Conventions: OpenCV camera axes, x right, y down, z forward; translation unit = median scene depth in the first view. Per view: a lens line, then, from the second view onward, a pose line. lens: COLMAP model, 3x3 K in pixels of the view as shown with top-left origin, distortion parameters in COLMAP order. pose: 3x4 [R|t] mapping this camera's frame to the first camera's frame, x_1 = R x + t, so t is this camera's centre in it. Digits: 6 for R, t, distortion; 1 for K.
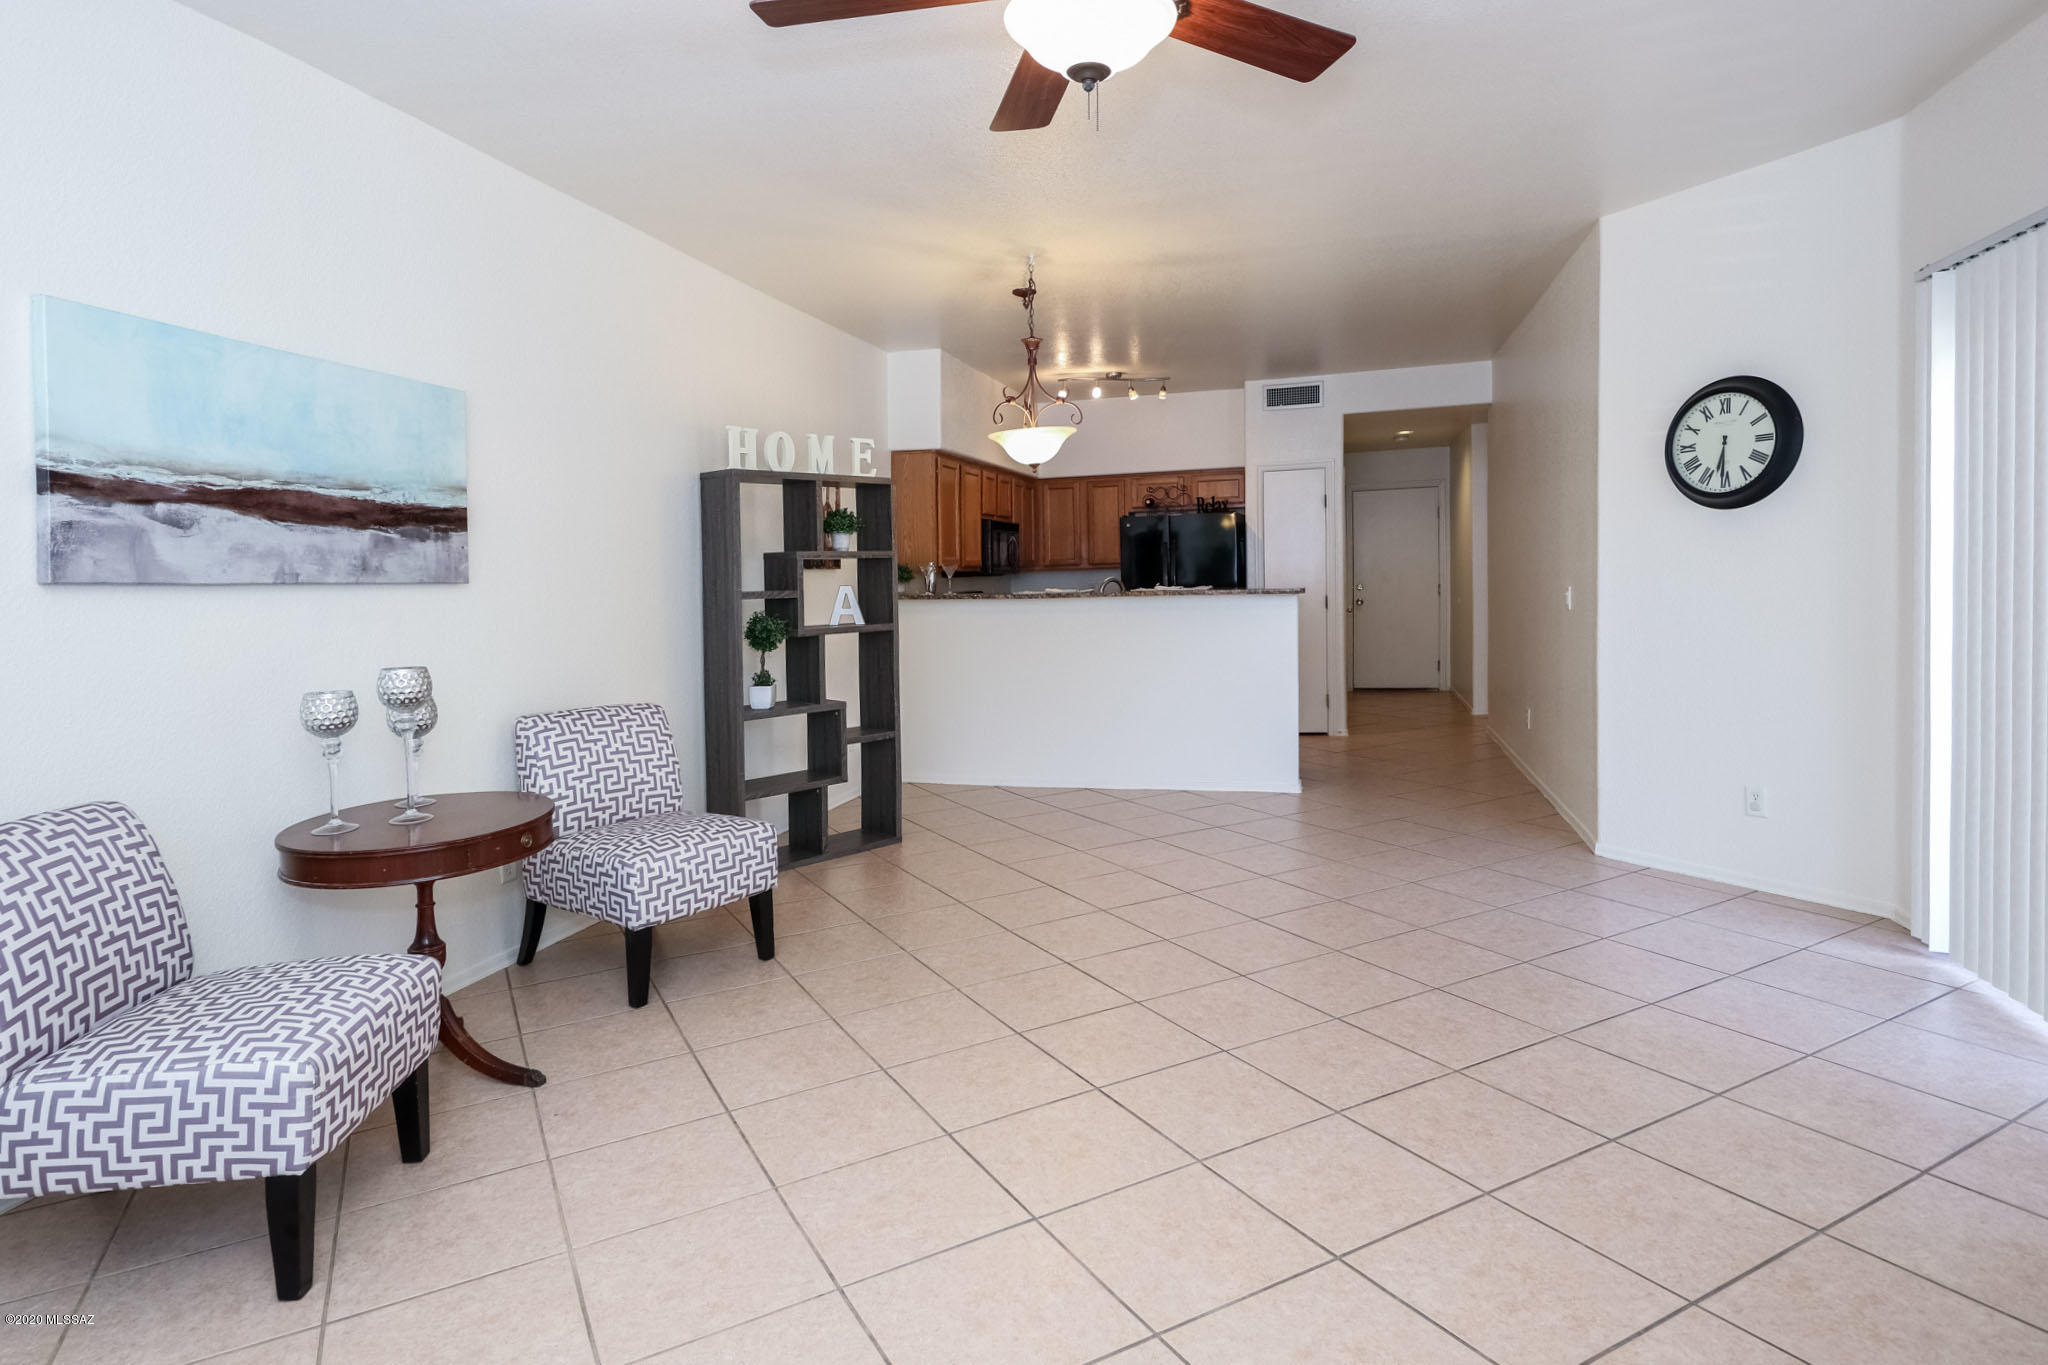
lens RADIAL K [[1068.3, 0, 1026.3], [0, 1068.3, 642.4], [0, 0, 1]] dist [0.002054, -0.001071]
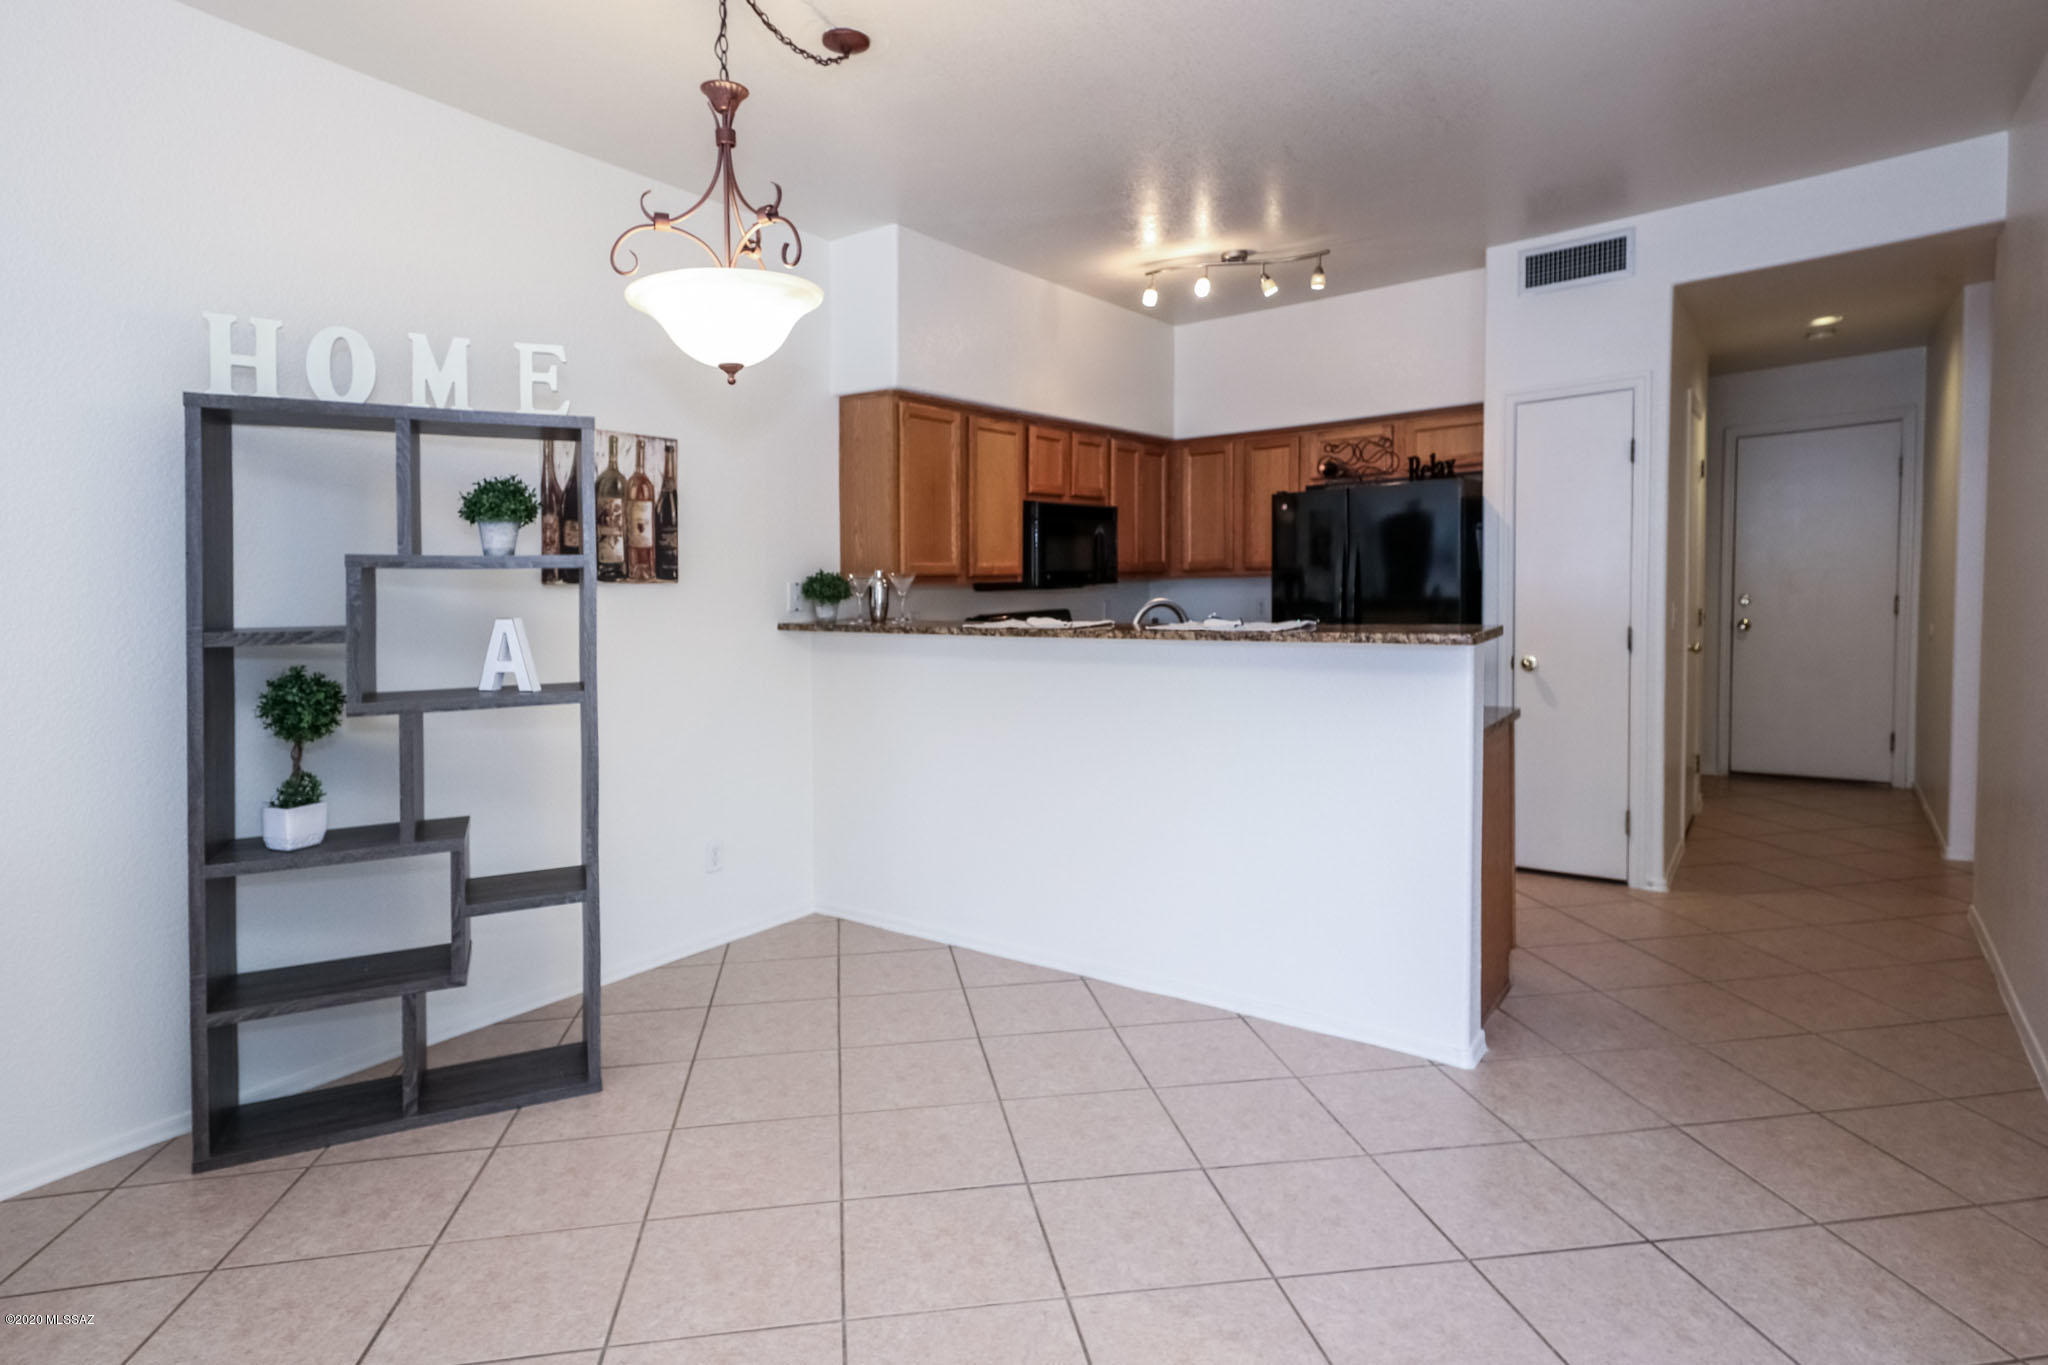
lens RADIAL K [[1108.6, 0, 1017.8], [0, 1108.6, 659.7], [0, 0, 1]] dist [0.033029, -0.031548]
pose [[0.942842, 0.019348, -0.332678, 0.375083], [-0.016505, 0.999799, 0.011369, -0.058468], [0.332831, -0.005228, 0.942972, 0.768663]]
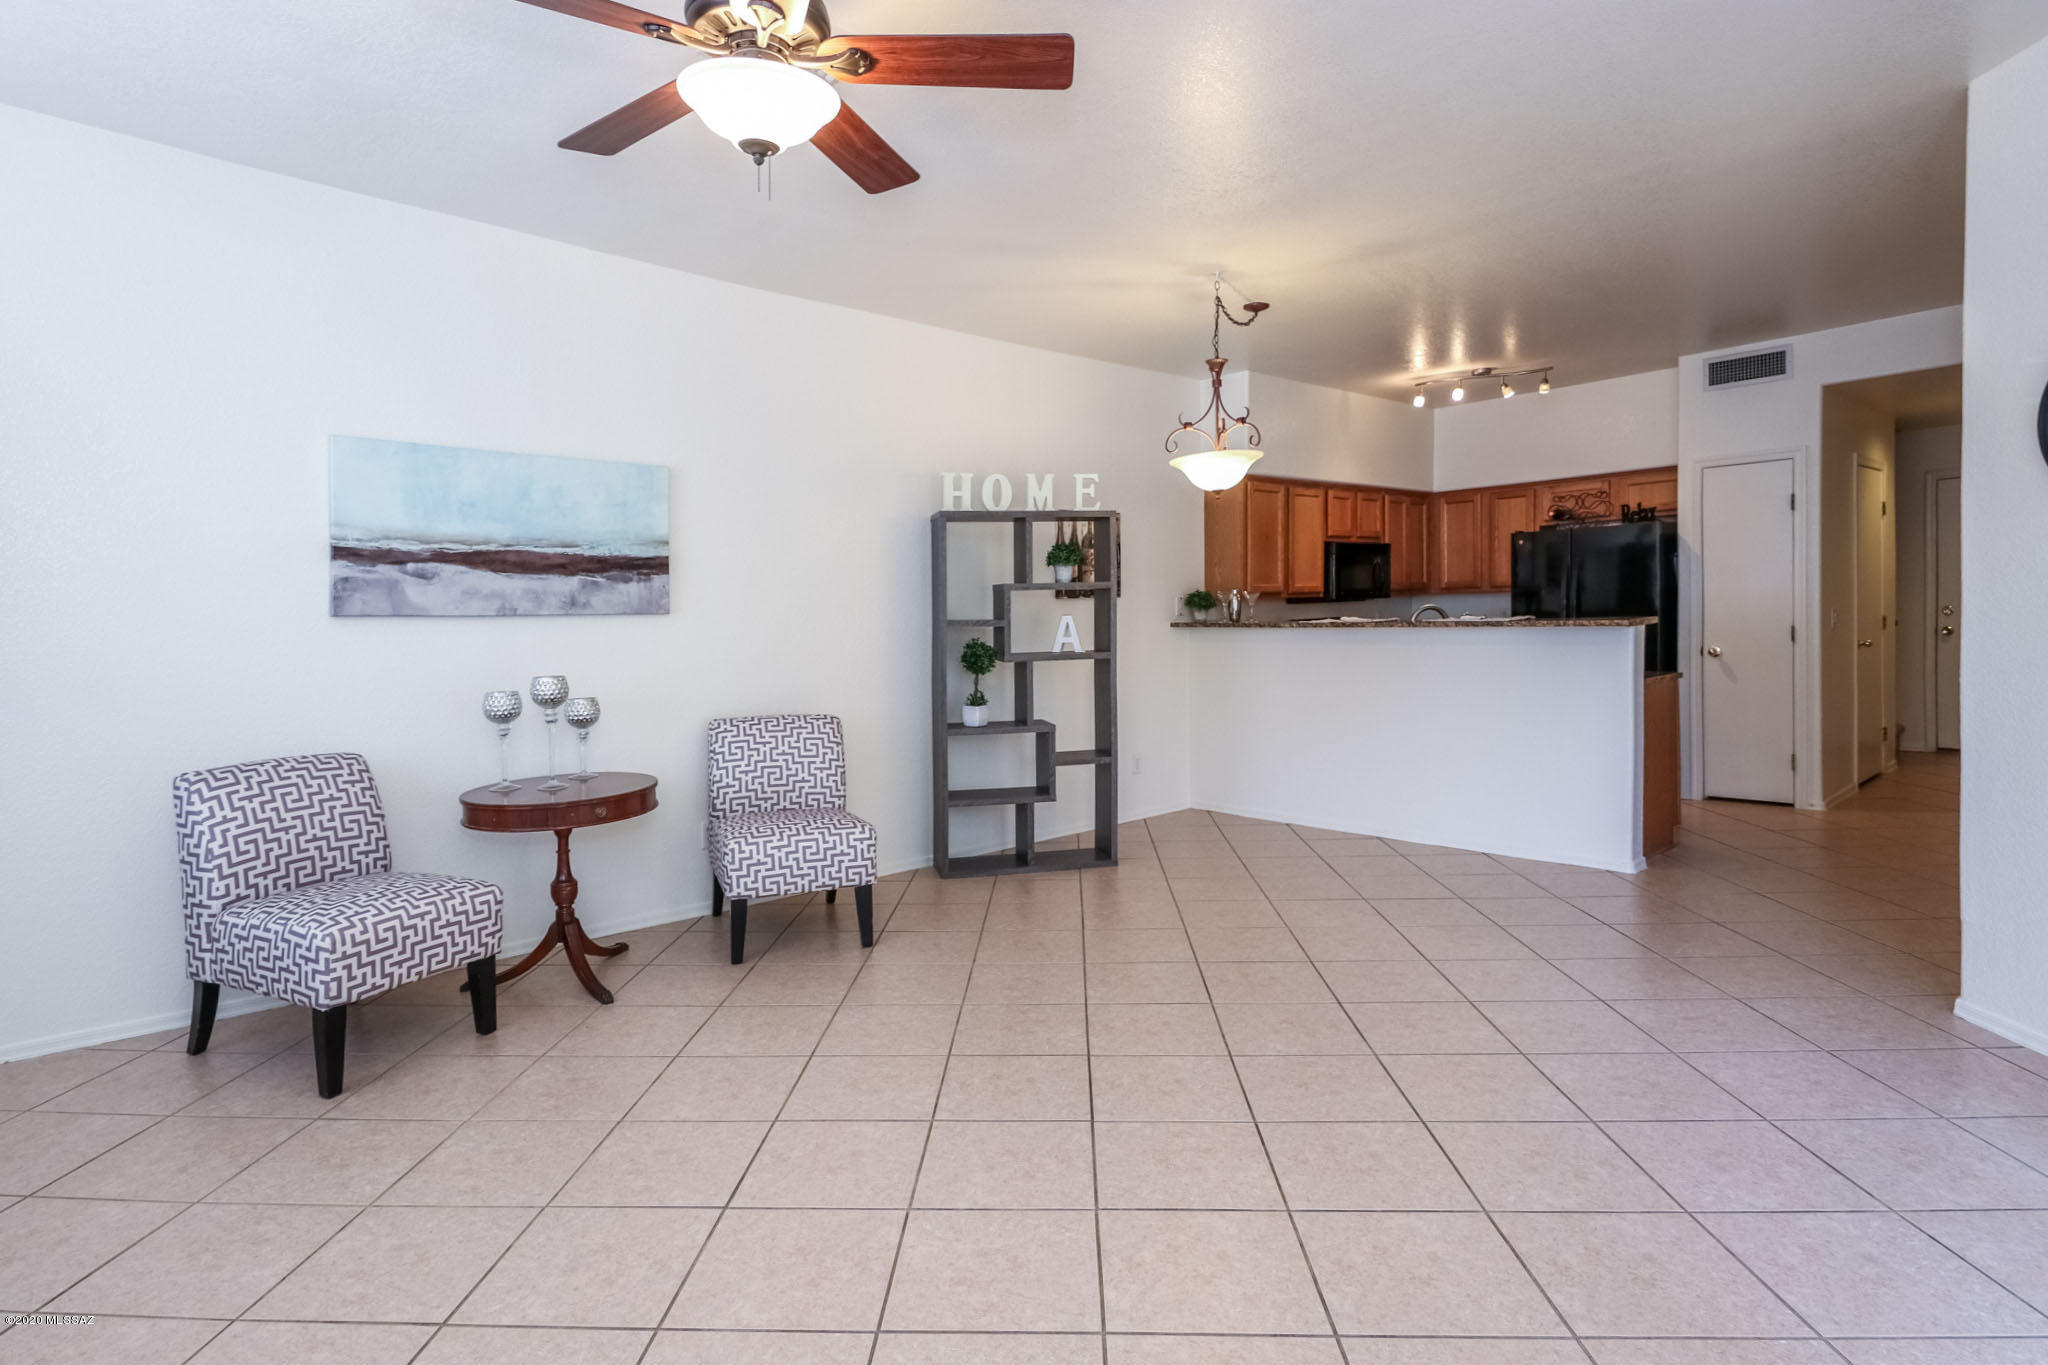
lens RADIAL K [[1038.0, 0, 980.4], [0, 1038.0, 643.8], [0, 0, 1]] dist [0.001760, -0.001284]
pose [[0.826738, 0.016963, -0.562331, 0.467729], [-0.028553, 0.999522, -0.011827, -0.013758], [0.561862, 0.025834, 0.826827, 0.154320]]
